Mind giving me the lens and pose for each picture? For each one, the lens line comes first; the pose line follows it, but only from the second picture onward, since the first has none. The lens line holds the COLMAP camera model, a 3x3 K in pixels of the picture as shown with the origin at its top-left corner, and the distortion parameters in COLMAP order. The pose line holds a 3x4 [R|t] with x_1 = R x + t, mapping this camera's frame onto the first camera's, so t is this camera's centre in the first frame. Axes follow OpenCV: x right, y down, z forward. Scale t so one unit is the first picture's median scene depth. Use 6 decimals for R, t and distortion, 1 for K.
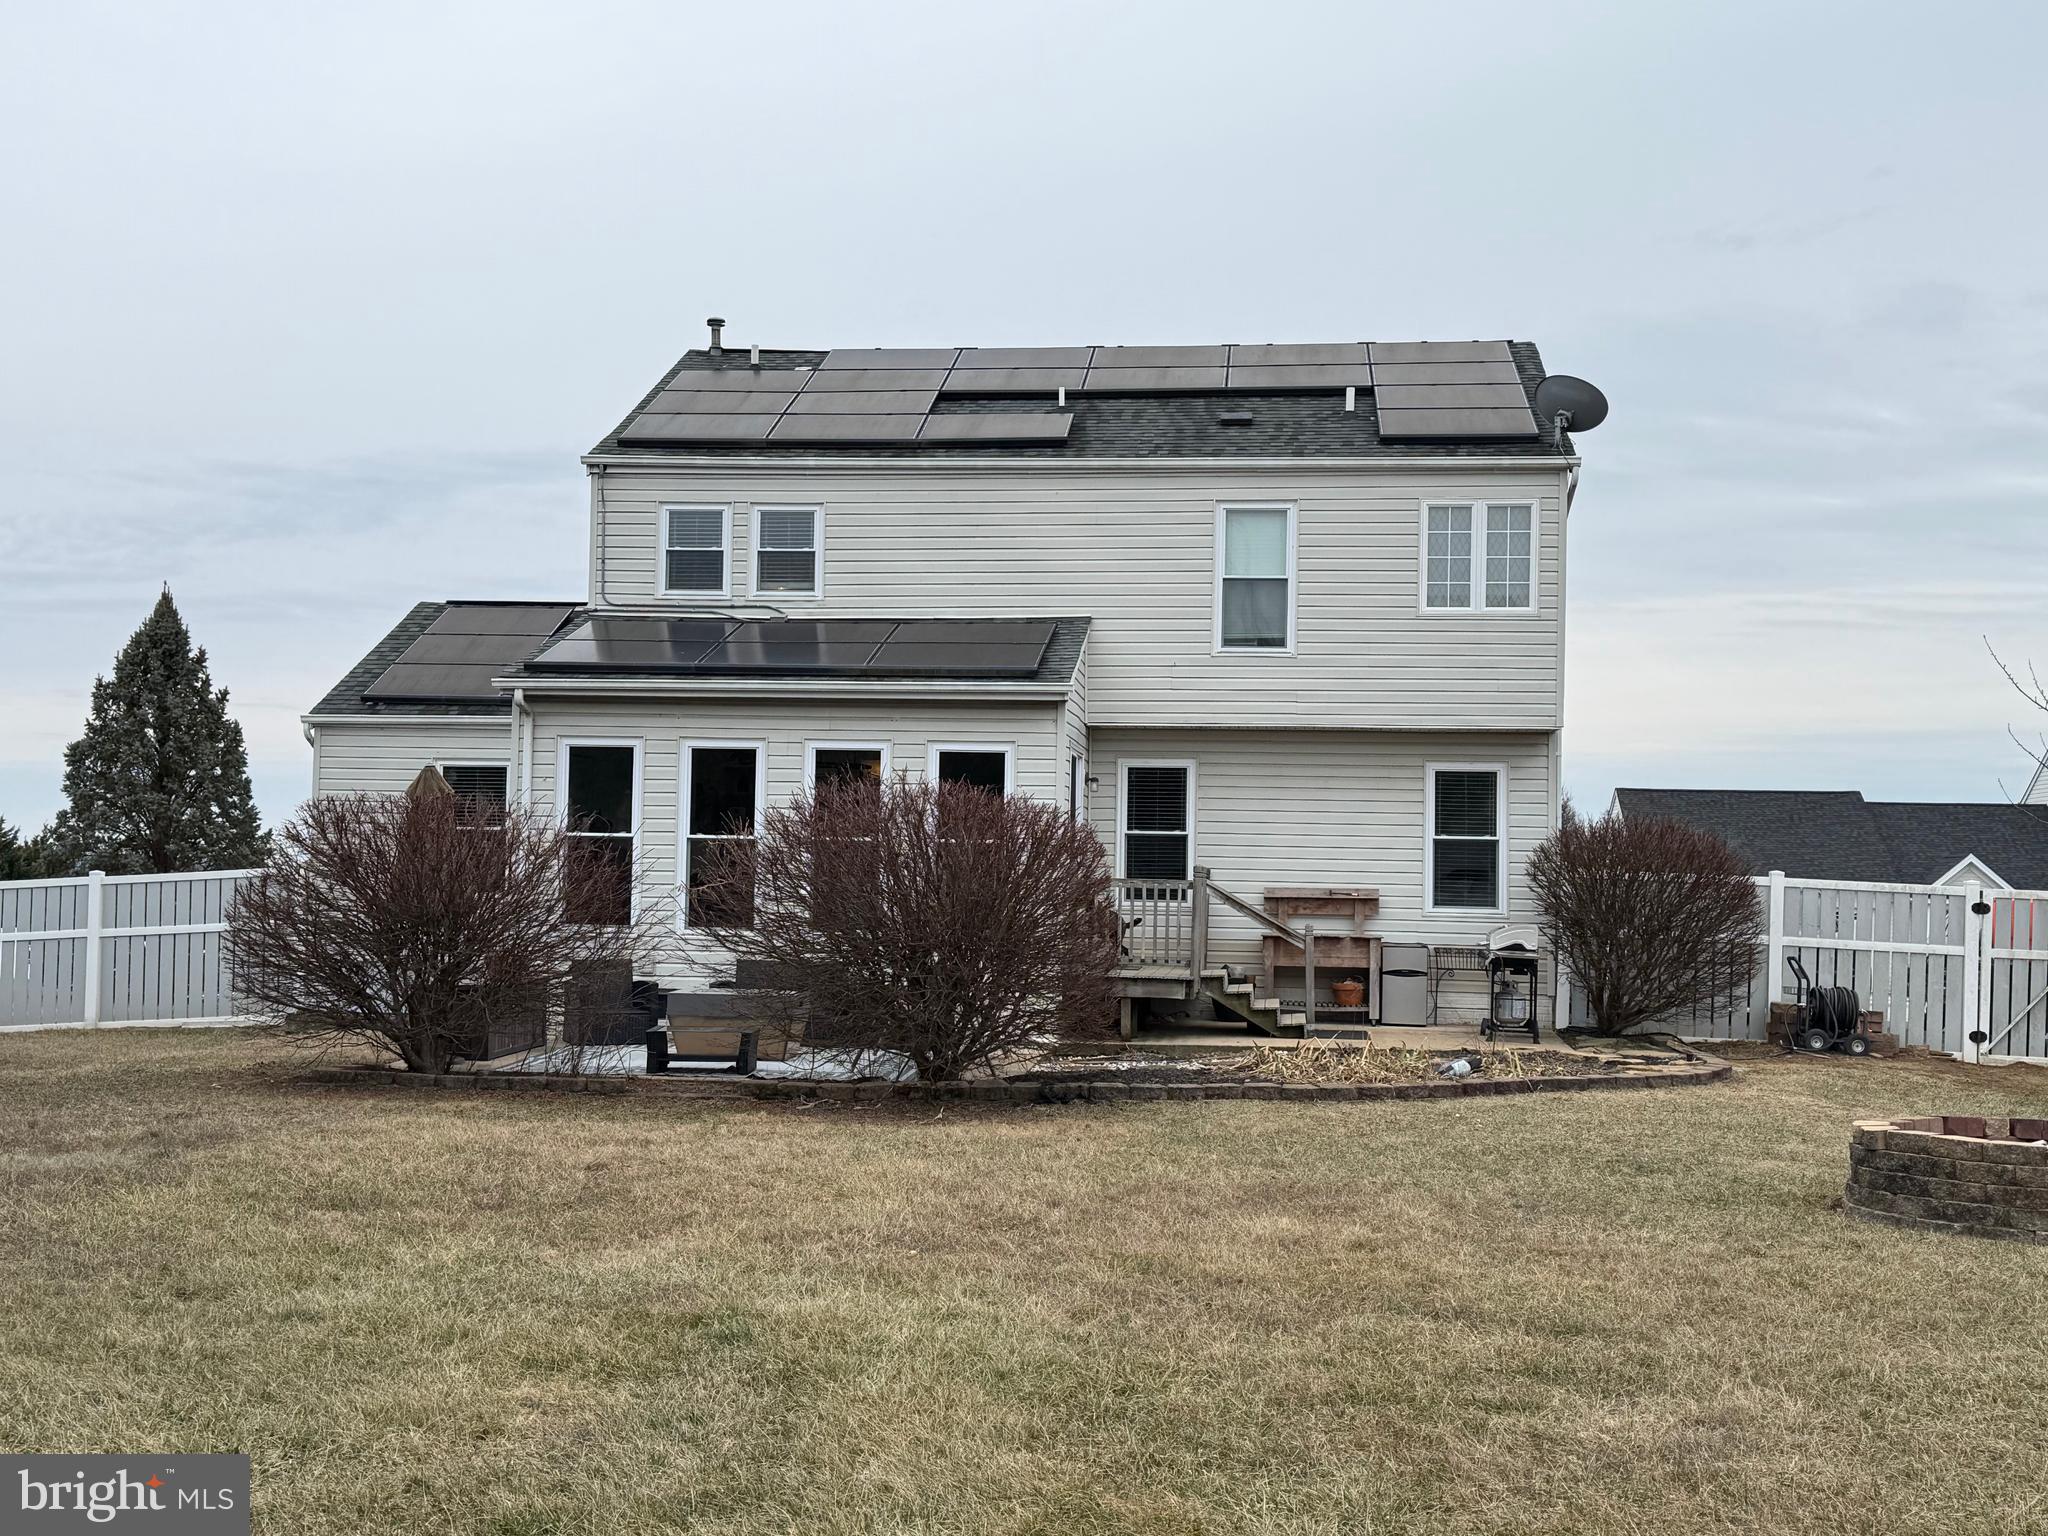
lens RADIAL K [[2382.1, 0, 1026.7], [0, 2382.1, 769.8], [0, 0, 1]] dist [0.131250, 0.000000]
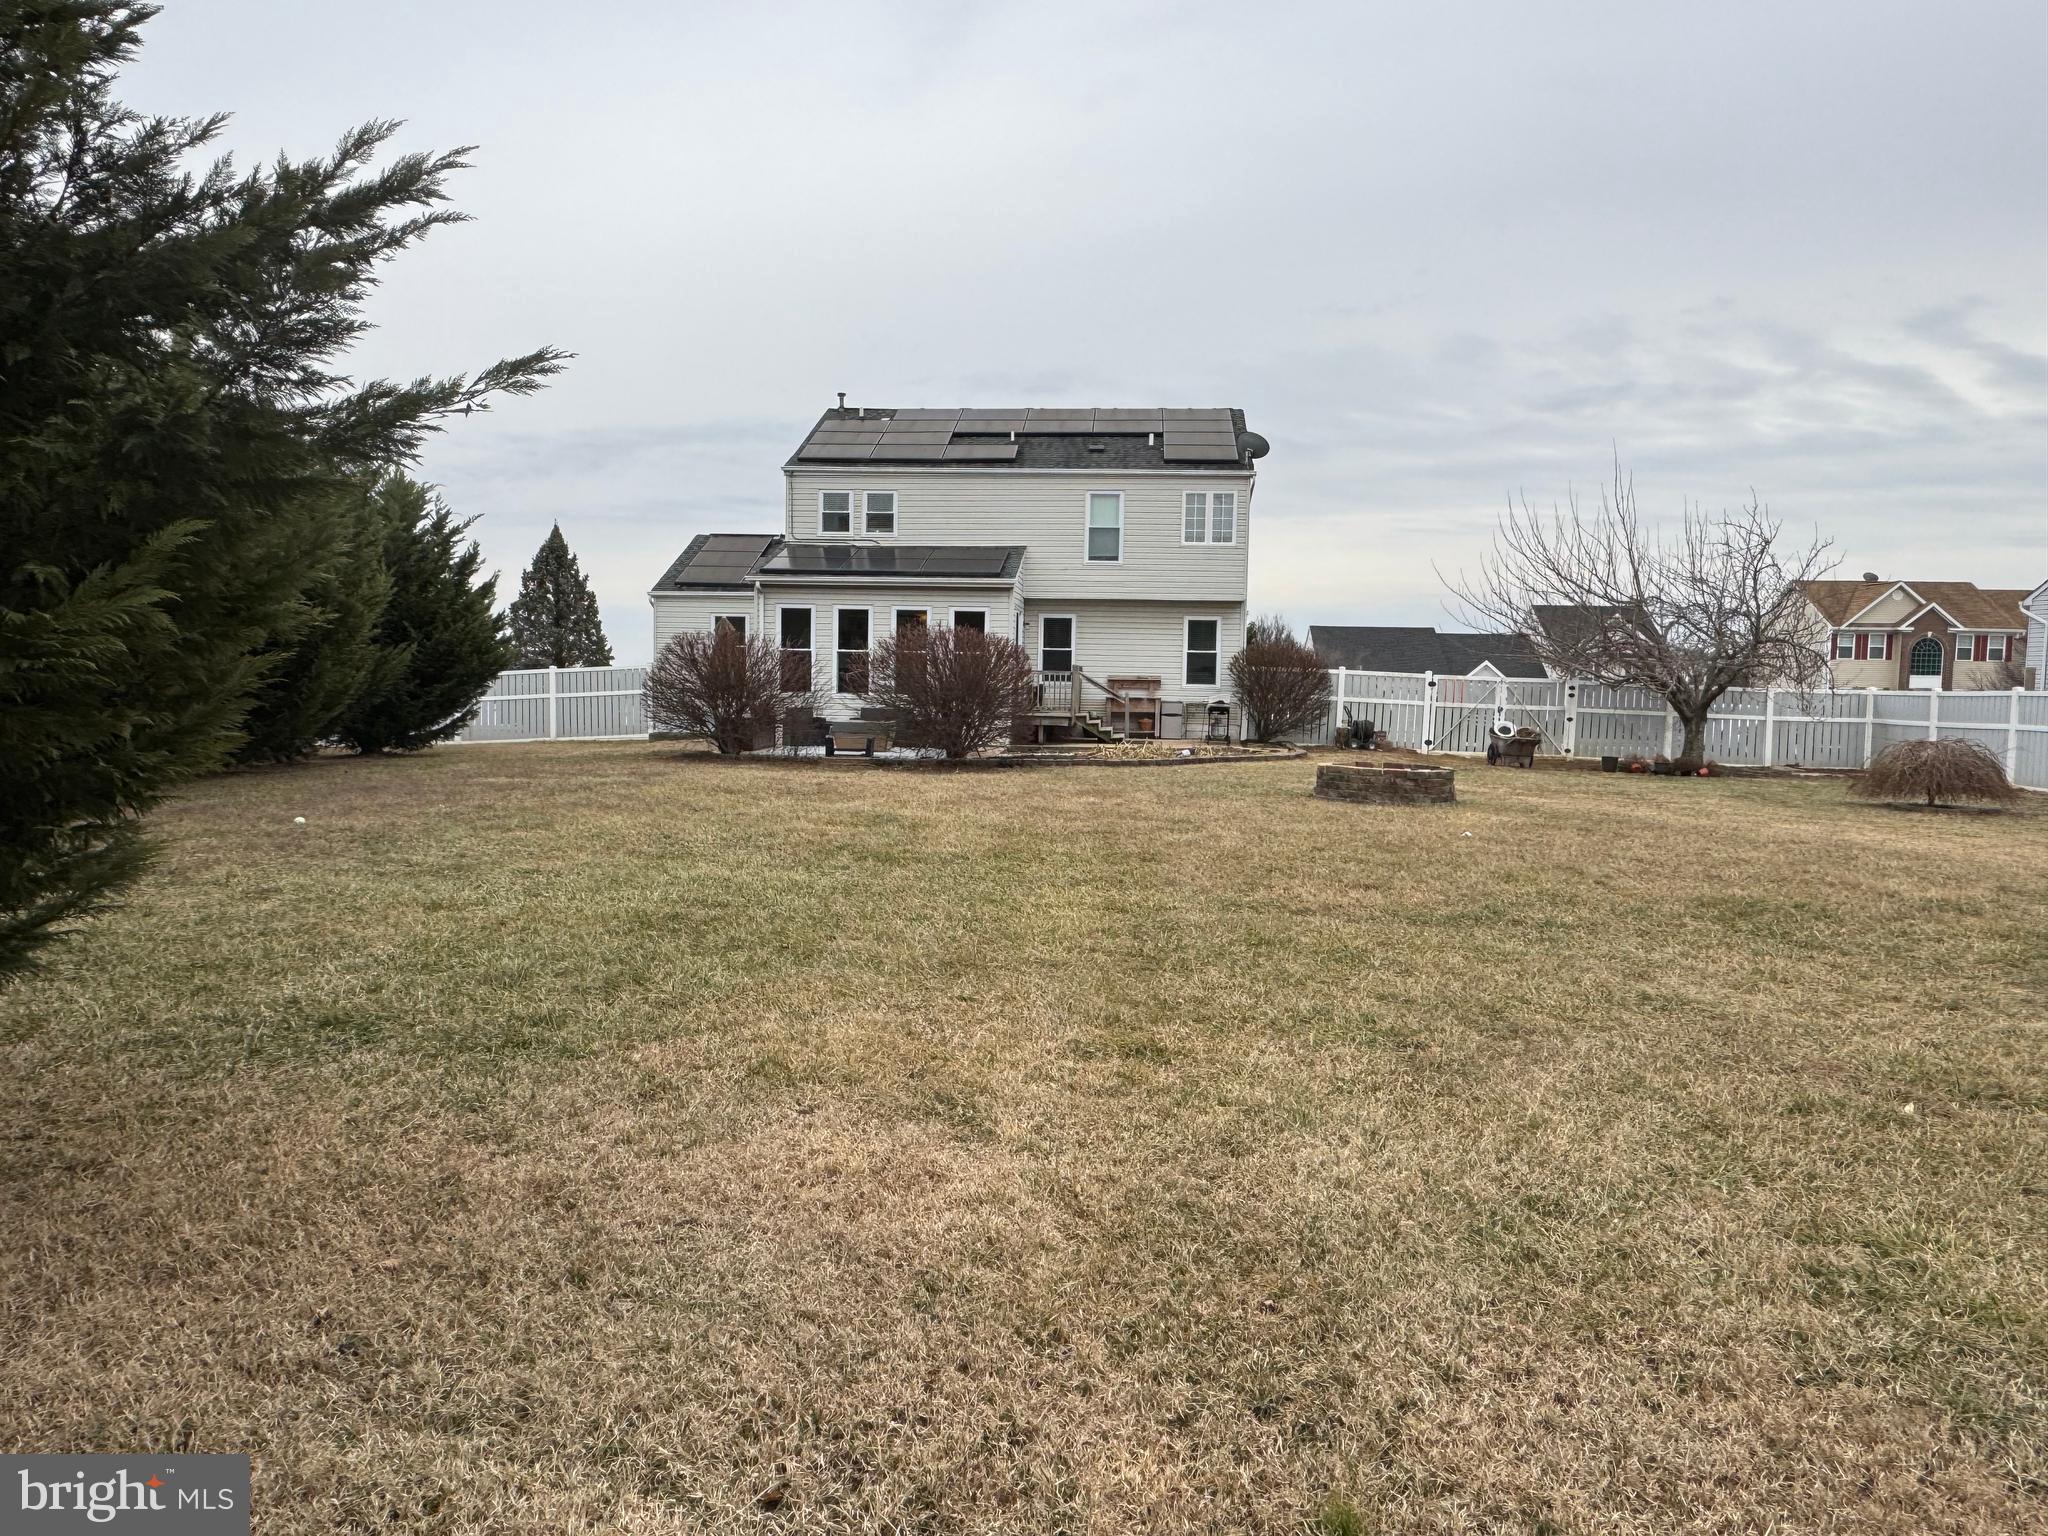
lens RADIAL K [[1390.3, 0, 1029.3], [0, 1390.3, 776.0], [0, 0, 1]] dist [-0.003503, -0.000563]
pose [[0.999771, -0.000738, 0.021389, 0.003492], [-0.001773, 0.993115, 0.117132, -0.006454], [-0.021328, -0.117143, 0.992886, -0.239336]]
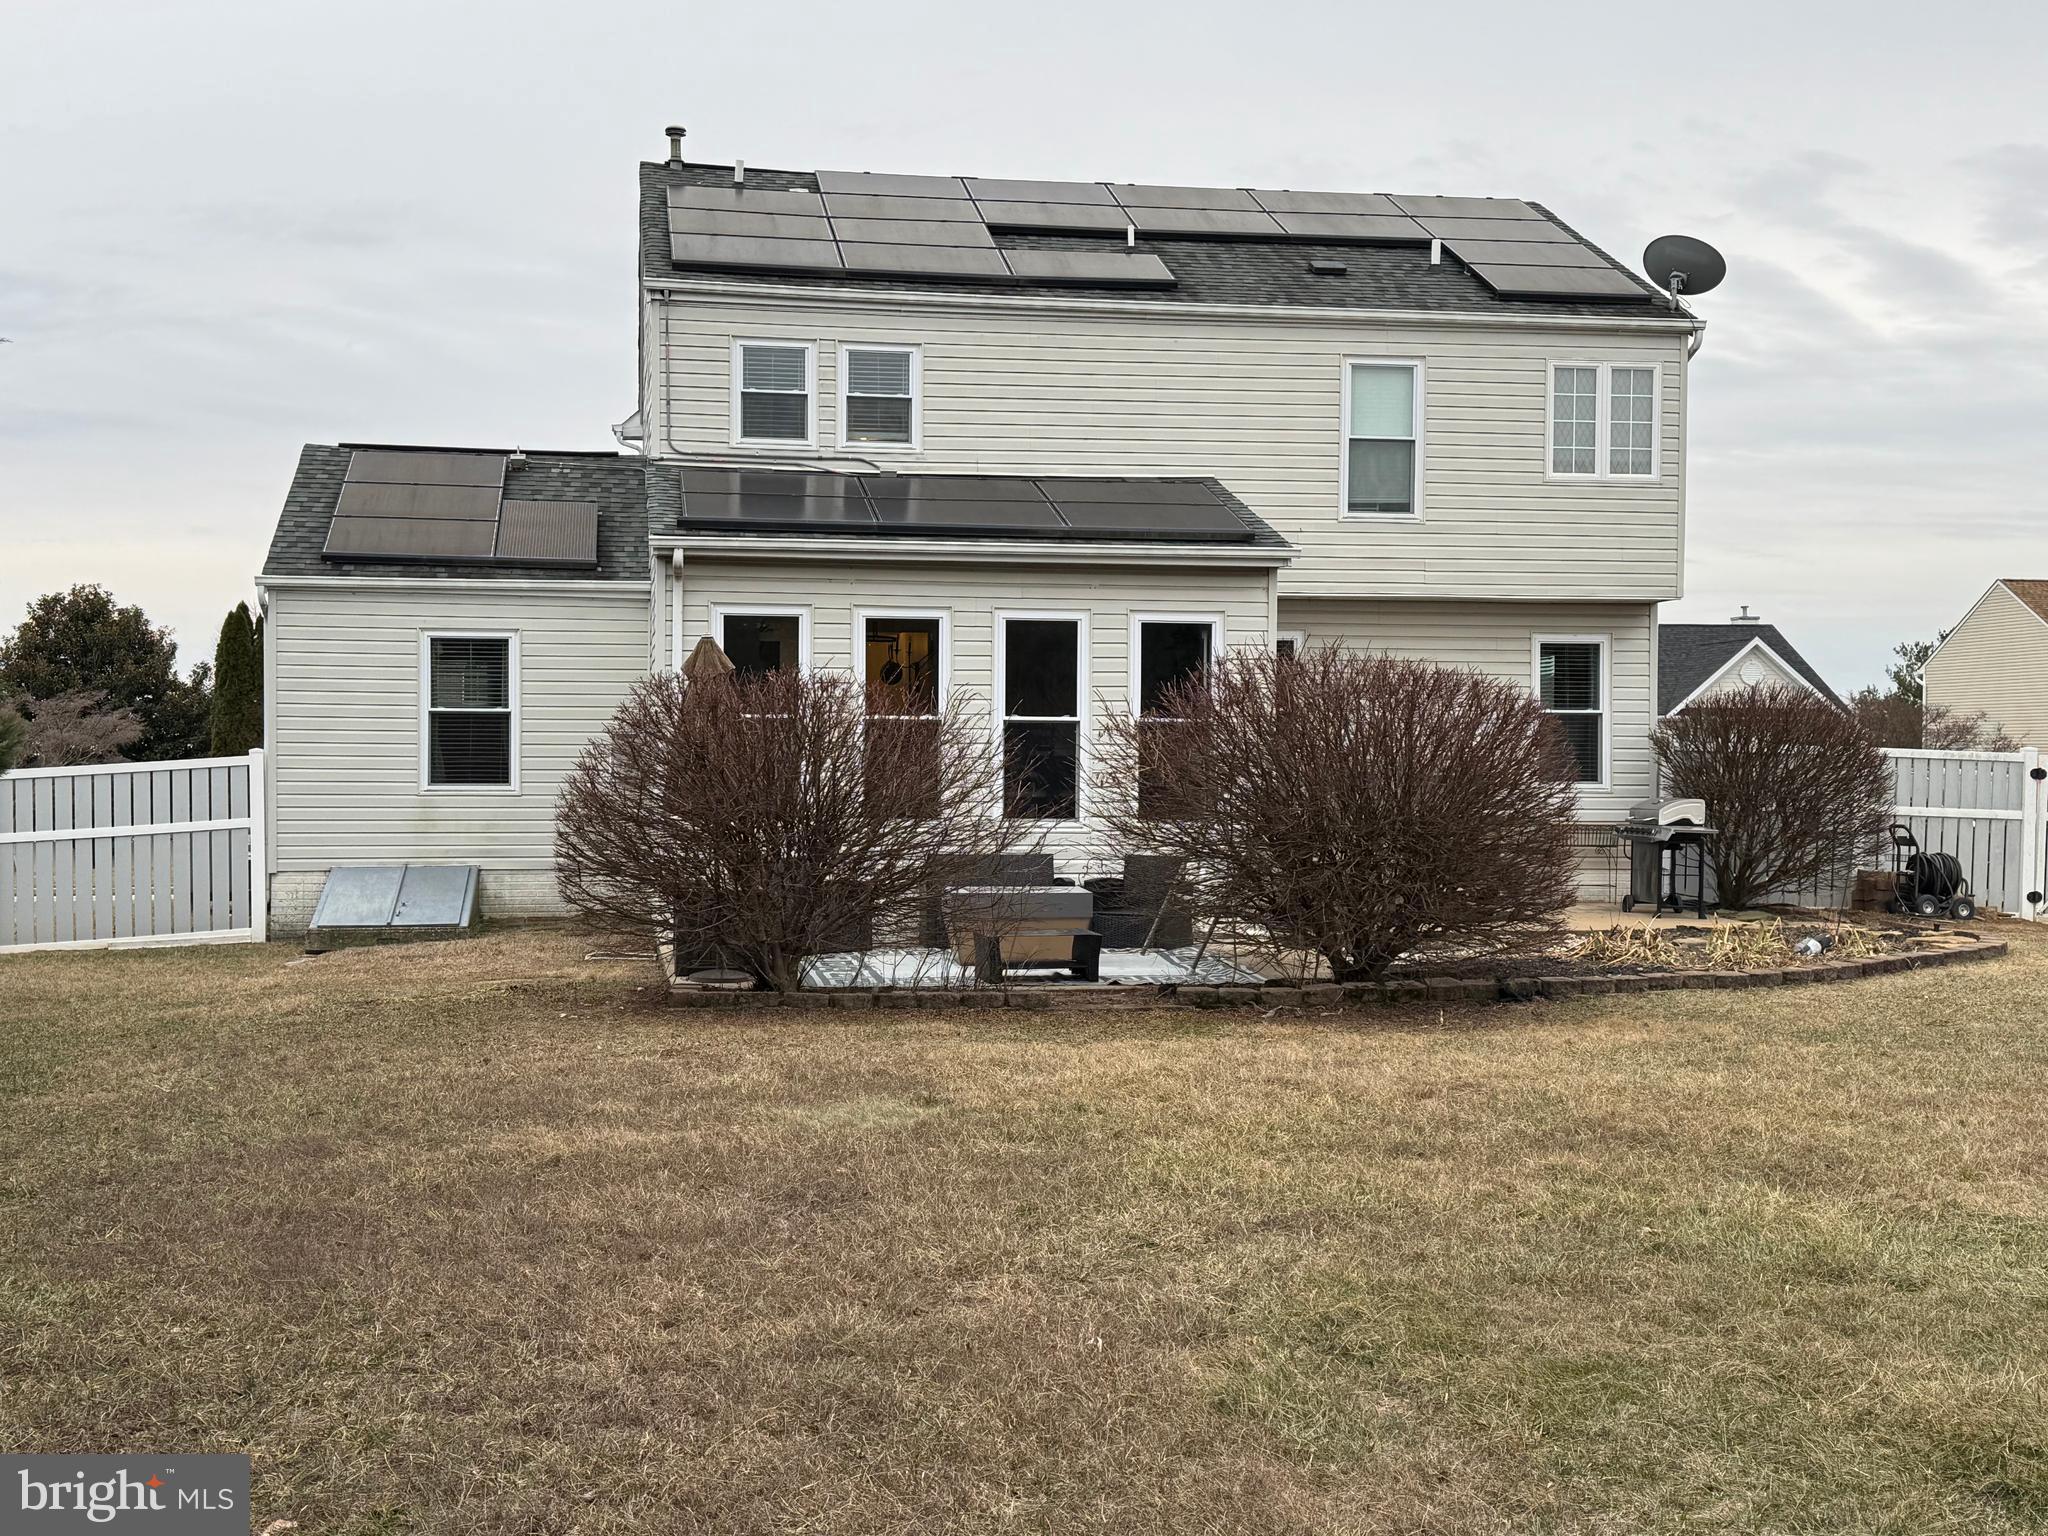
lens RADIAL K [[2422.7, 0, 1024.9], [0, 2422.7, 766.7], [0, 0, 1]] dist [0.134083, 0.000000]
pose [[0.959252, -0.014532, 0.282178, -0.315172], [0.000255, 0.998721, 0.050567, 0.000588], [-0.282552, -0.048435, 0.958028, 0.109366]]
